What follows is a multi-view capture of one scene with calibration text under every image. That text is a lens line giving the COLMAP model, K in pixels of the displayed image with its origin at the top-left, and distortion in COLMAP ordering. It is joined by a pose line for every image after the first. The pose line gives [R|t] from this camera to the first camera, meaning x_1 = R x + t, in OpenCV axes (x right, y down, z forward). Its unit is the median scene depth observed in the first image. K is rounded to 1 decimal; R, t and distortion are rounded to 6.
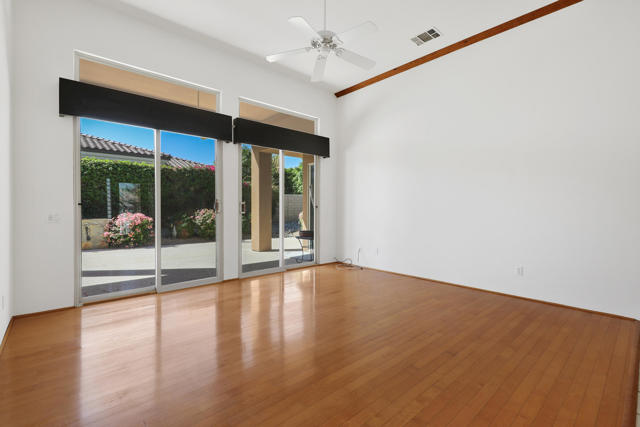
lens RADIAL K [[298.1, 0, 321.0], [0, 298.1, 210.6], [0, 0, 1]] dist [0.012651, -0.002168]
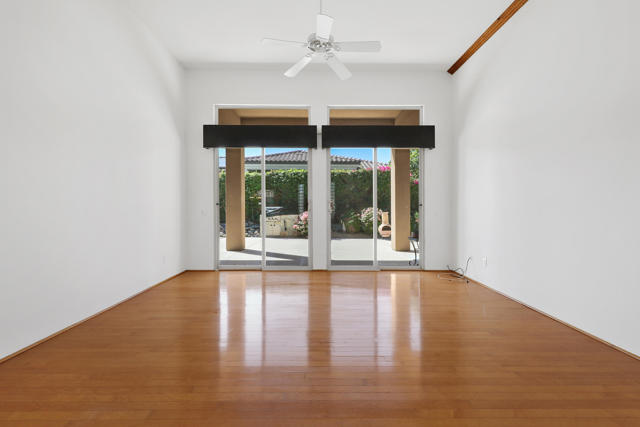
lens RADIAL K [[298.1, 0, 310.9], [0, 298.1, 213.9], [0, 0, 1]] dist [0.012651, -0.002168]
pose [[0.740655, 0.015700, -0.671702, 0.347663], [-0.005352, 0.999833, 0.017468, -0.001060], [0.671864, -0.009343, 0.740615, 0.115038]]
